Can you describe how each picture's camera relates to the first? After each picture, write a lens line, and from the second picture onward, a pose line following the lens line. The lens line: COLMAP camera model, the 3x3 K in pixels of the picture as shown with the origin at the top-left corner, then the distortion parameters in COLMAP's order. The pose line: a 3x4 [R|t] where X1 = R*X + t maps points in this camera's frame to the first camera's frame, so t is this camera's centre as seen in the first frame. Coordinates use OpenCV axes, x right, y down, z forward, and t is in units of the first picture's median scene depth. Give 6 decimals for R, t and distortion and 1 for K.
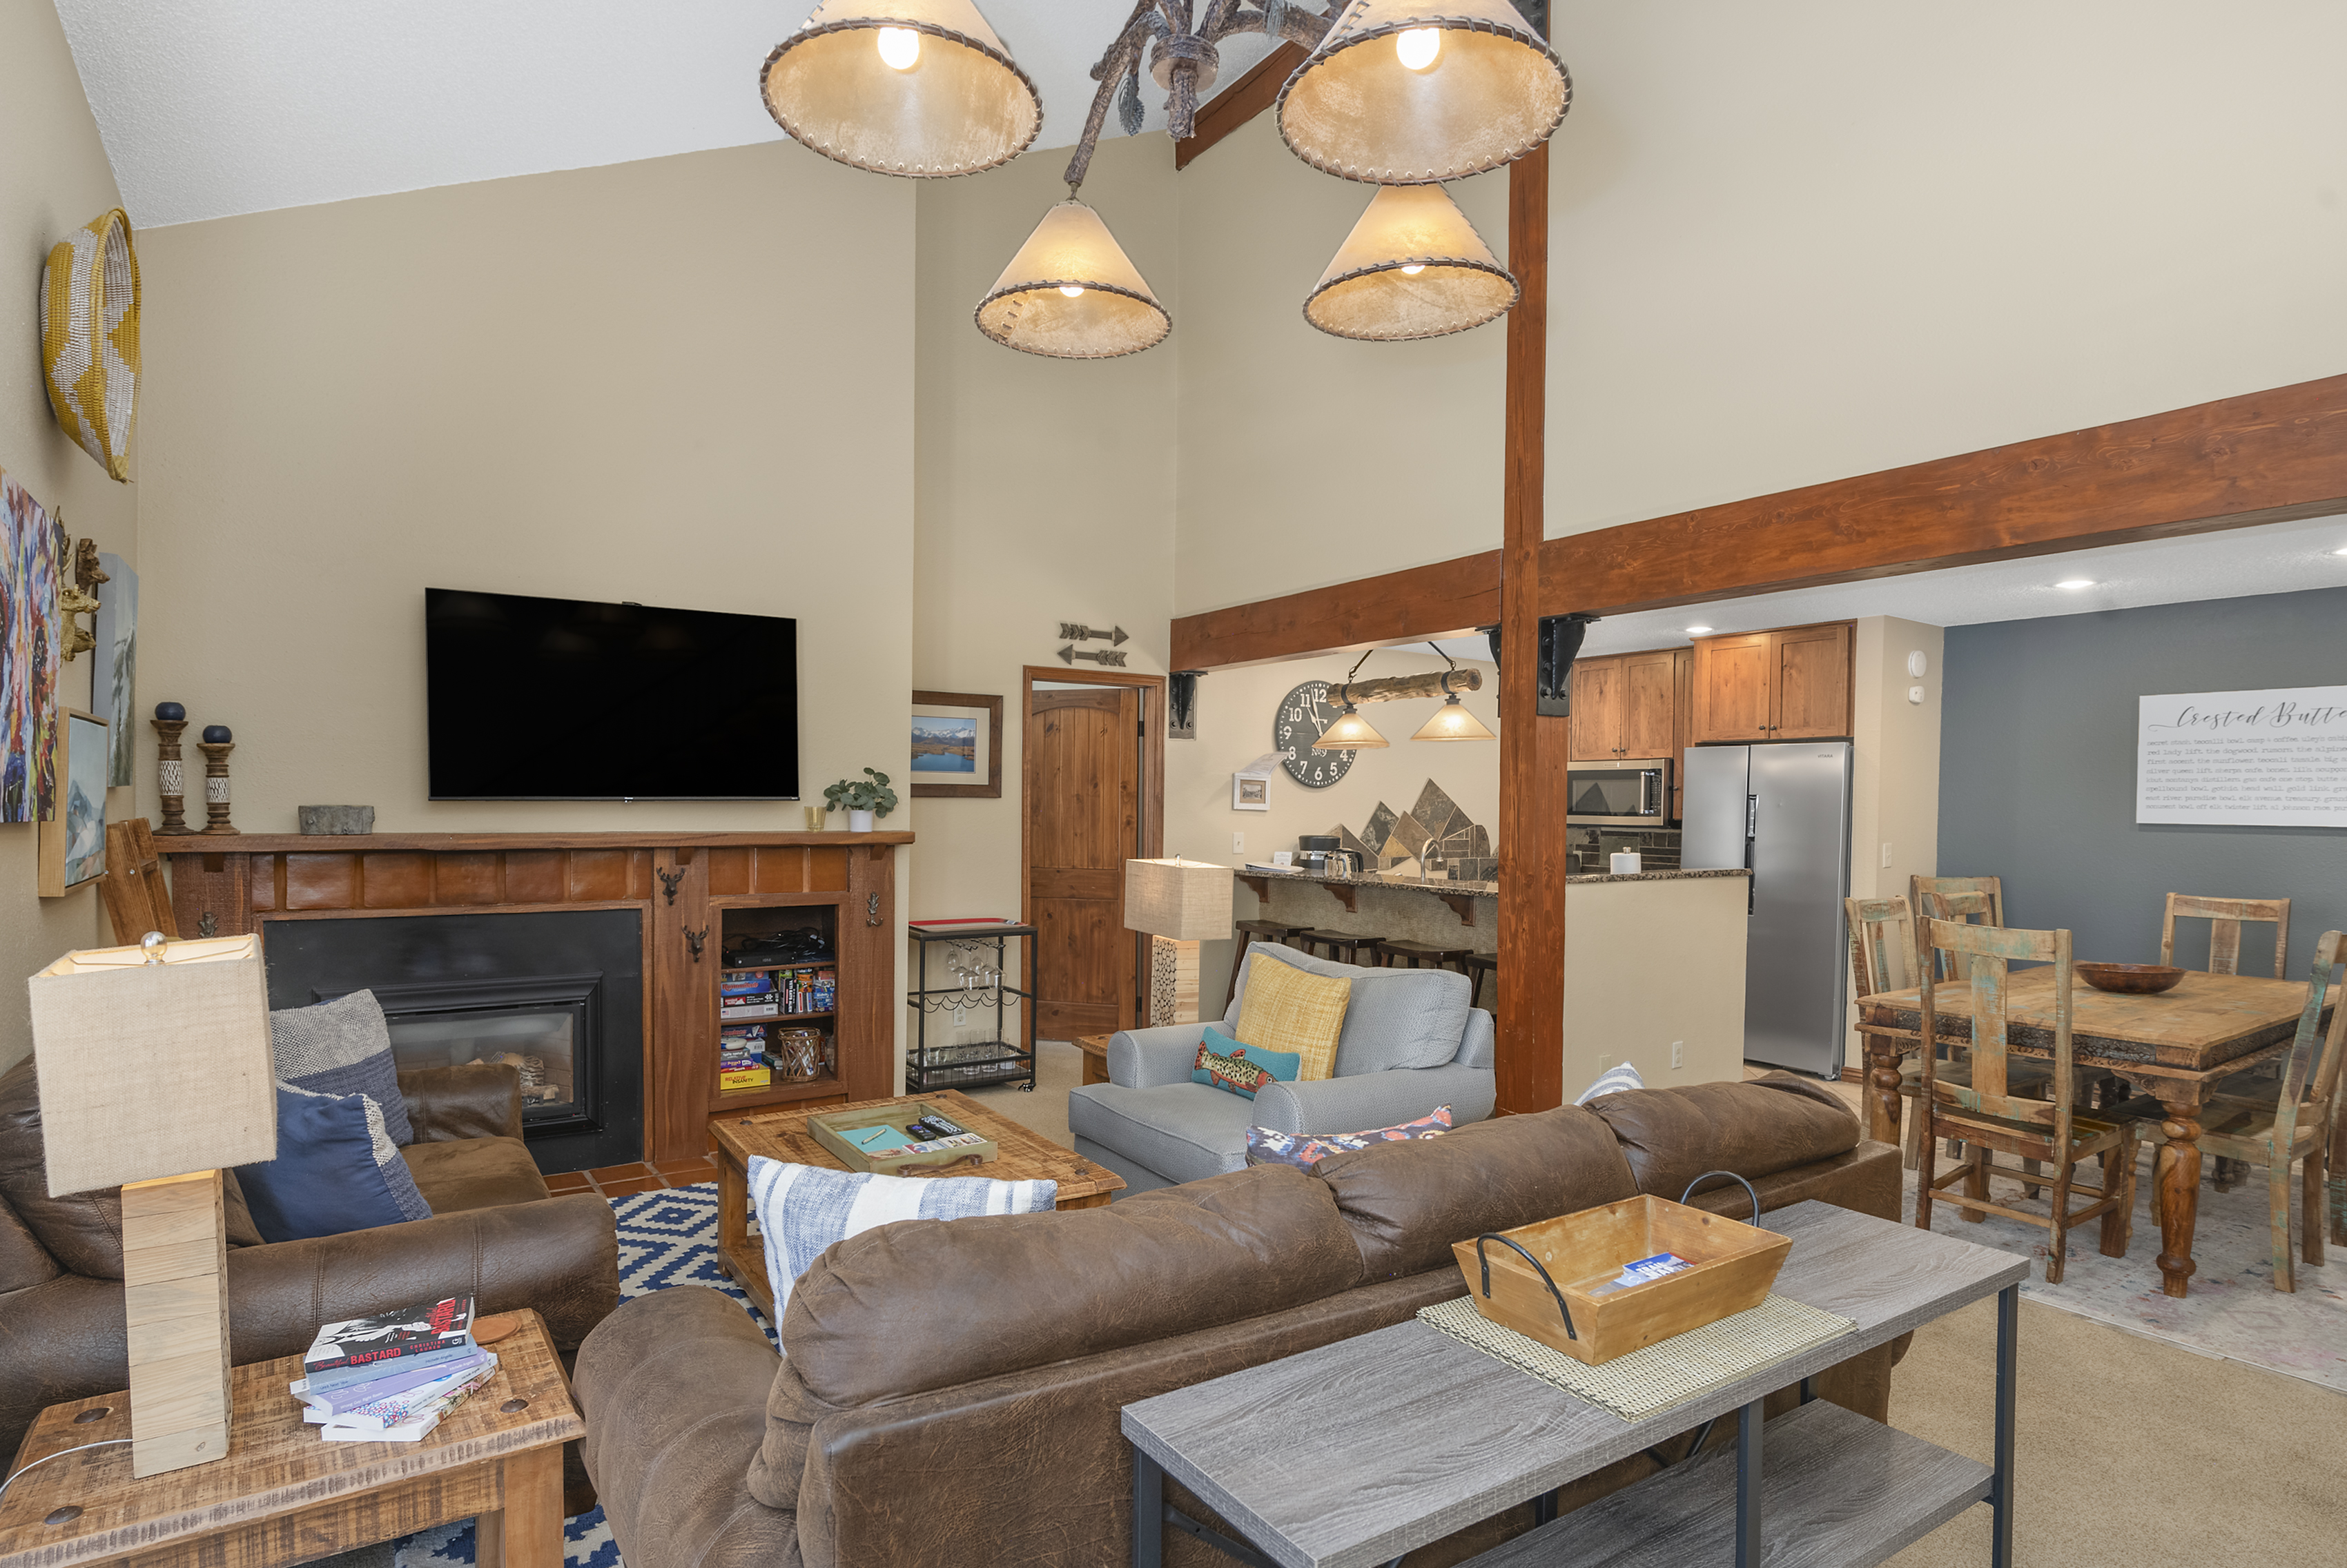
lens RADIAL K [[1209.3, 0, 1168.3], [0, 1209.3, 829.8], [0, 0, 1]] dist [0.010949, -0.005738]
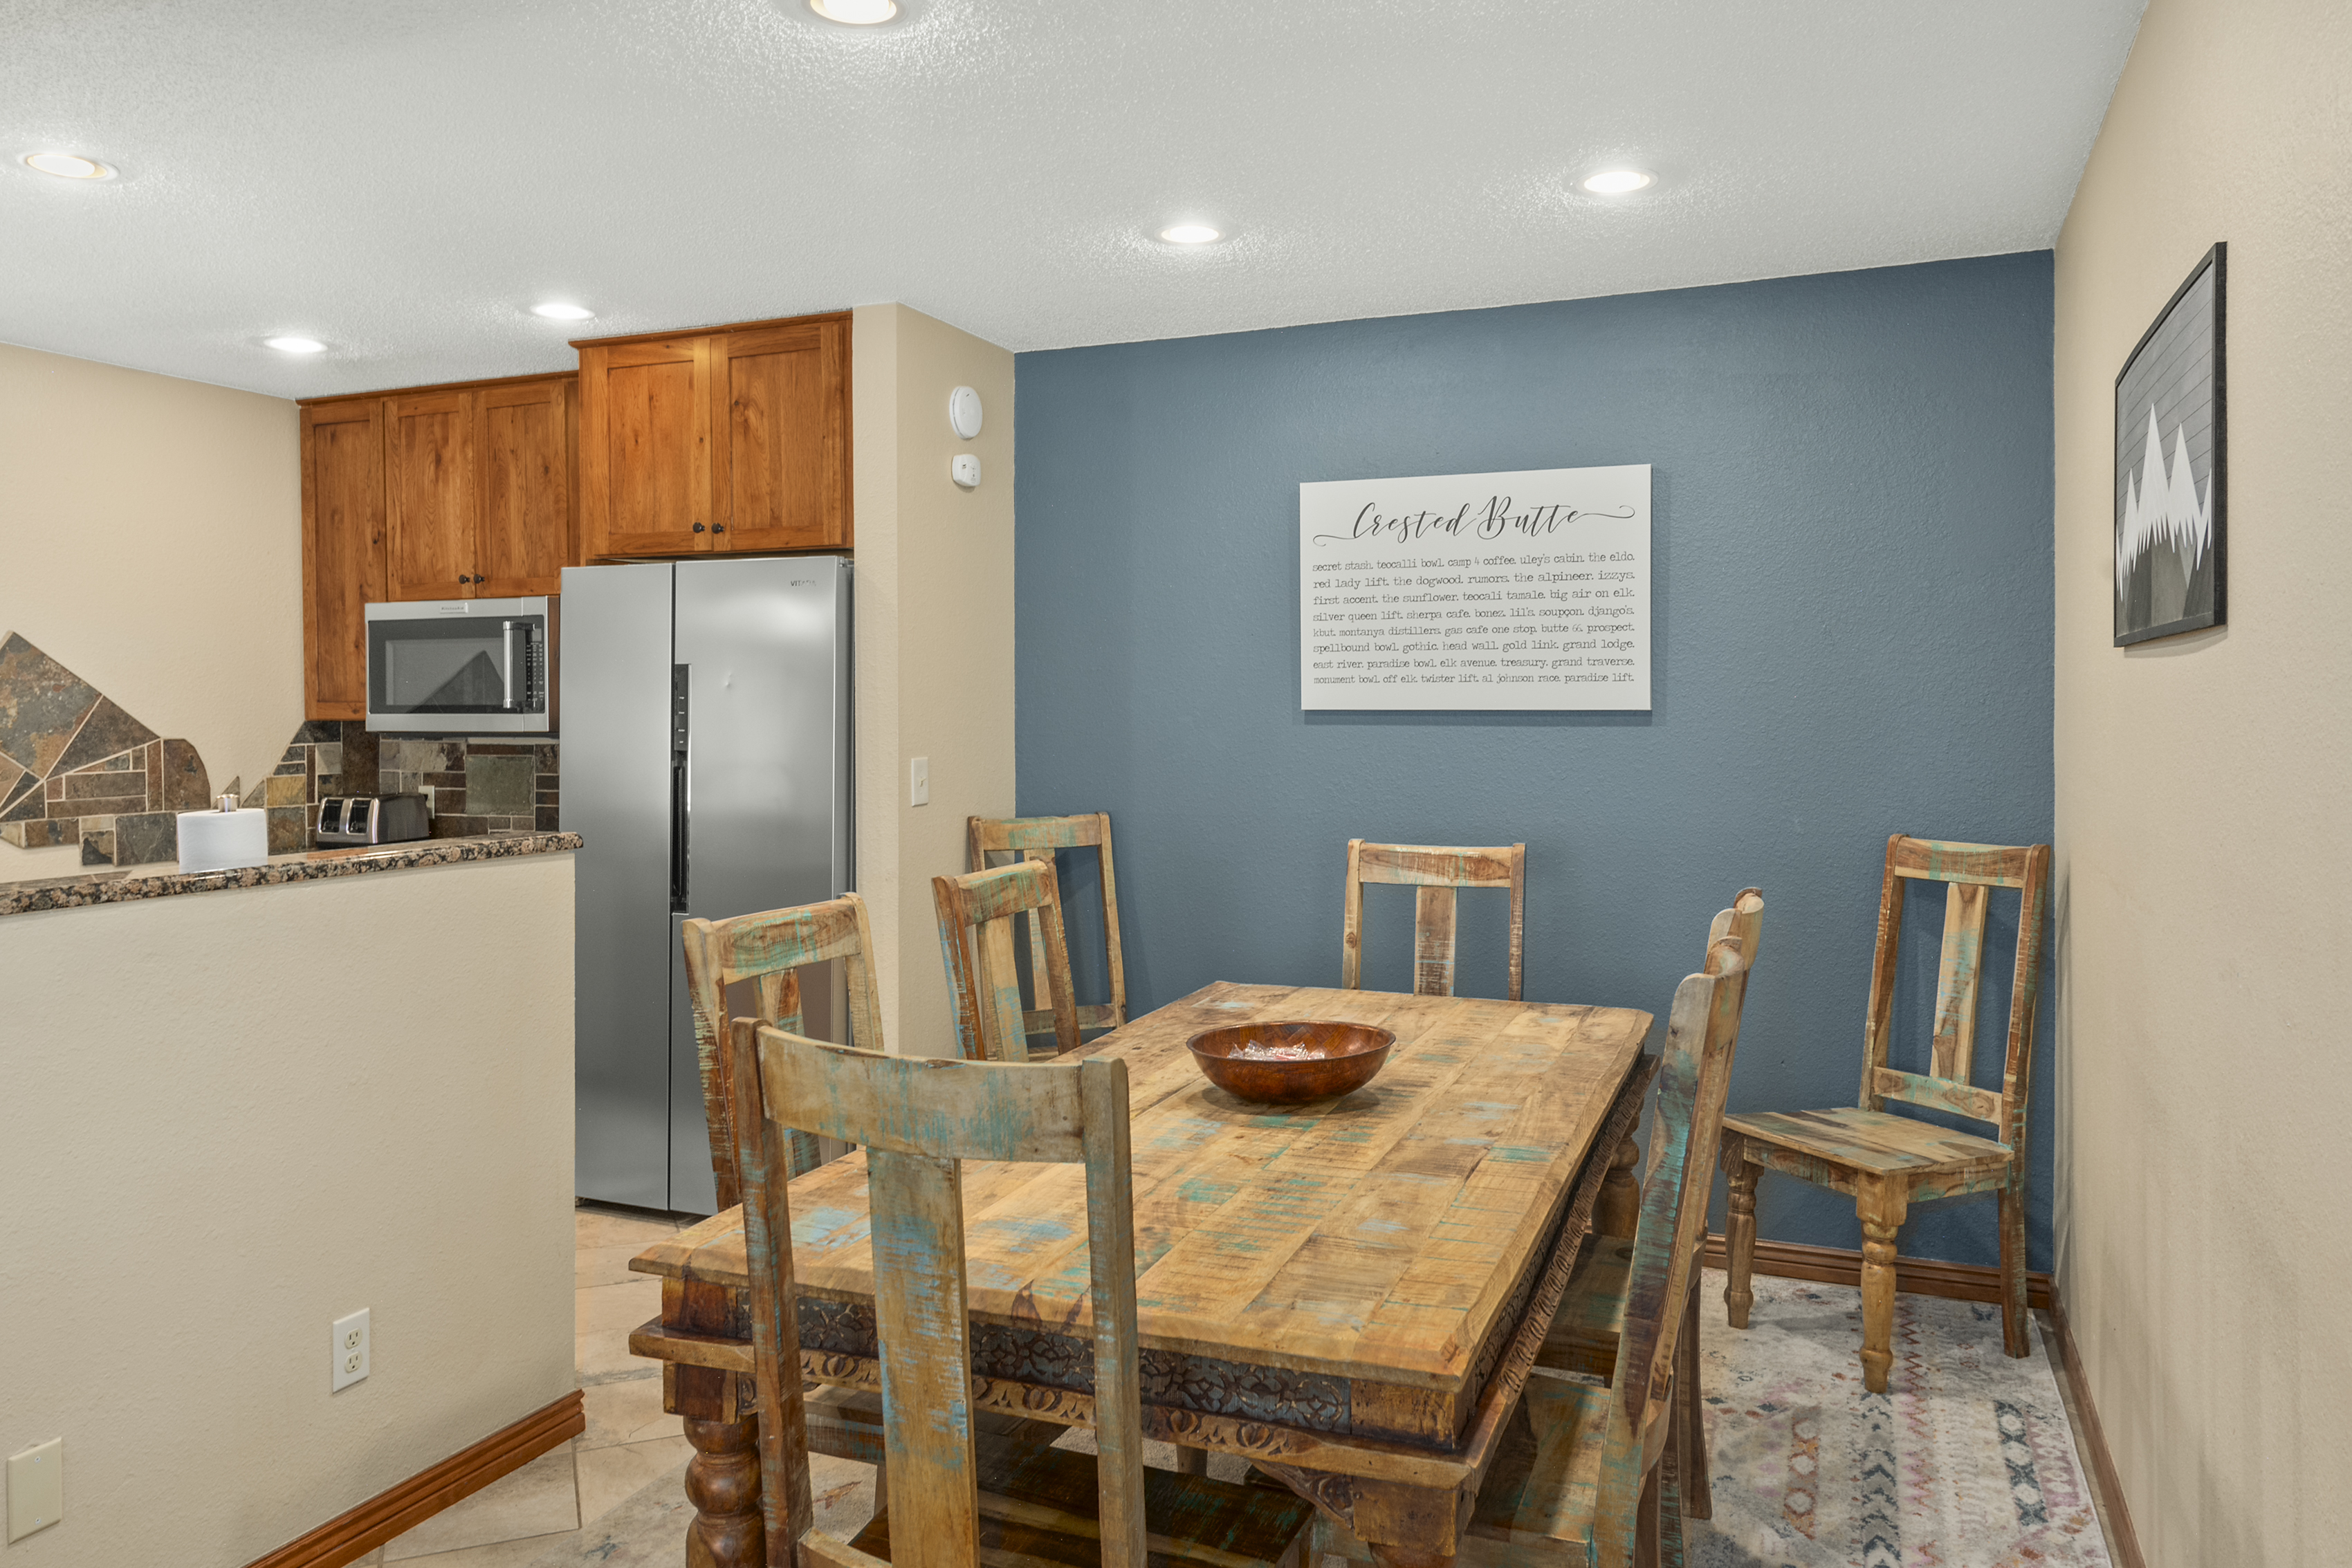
lens RADIAL K [[1593.1, 0, 1166.8], [0, 1593.1, 728.8], [0, 0, 1]] dist [-0.009641, -0.006690]
pose [[0.834417, -0.021360, 0.550720, 0.342002], [0.024498, 0.999699, 0.001656, 0.000660], [-0.550589, 0.012109, 0.834689, 0.423434]]
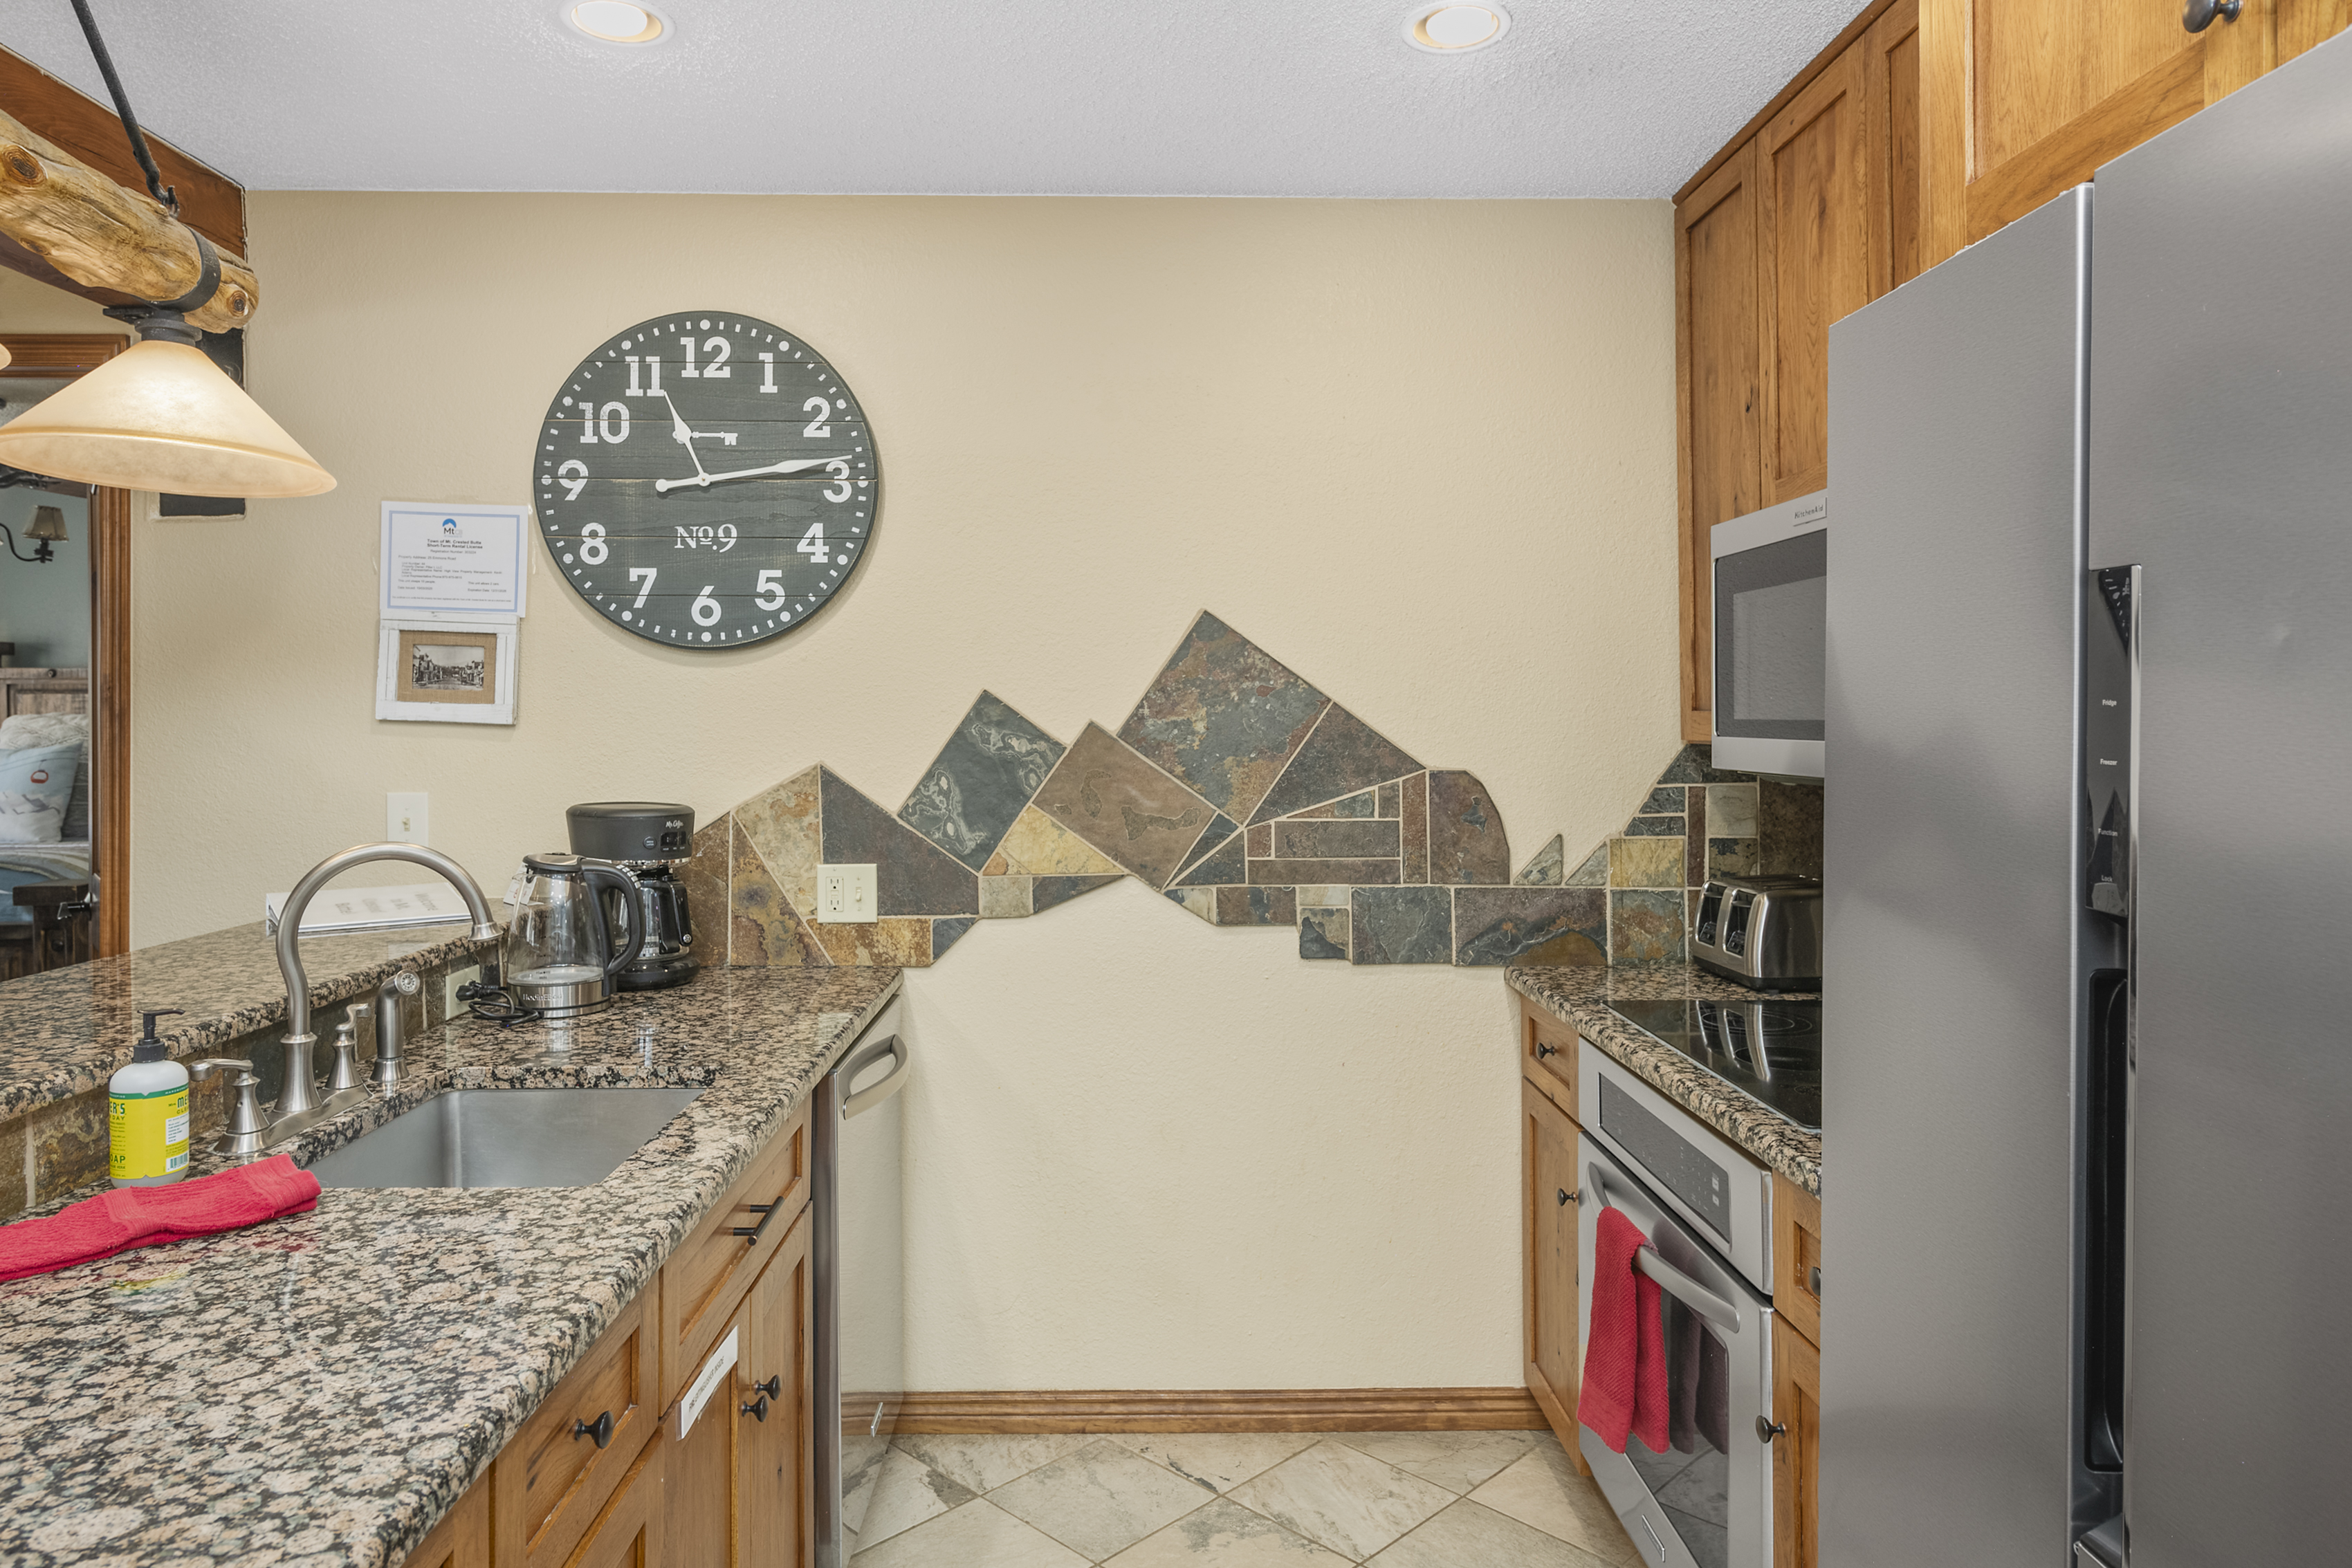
lens RADIAL K [[1469.4, 0, 1197.2], [0, 1469.4, 713.6], [0, 0, 1]] dist [-0.000325, 0.001151]
pose [[0.839958, -0.009229, -0.542573, 0.564976], [-0.004178, 0.999716, -0.023473, -0.012873], [0.542636, 0.021983, 0.839680, 0.964233]]
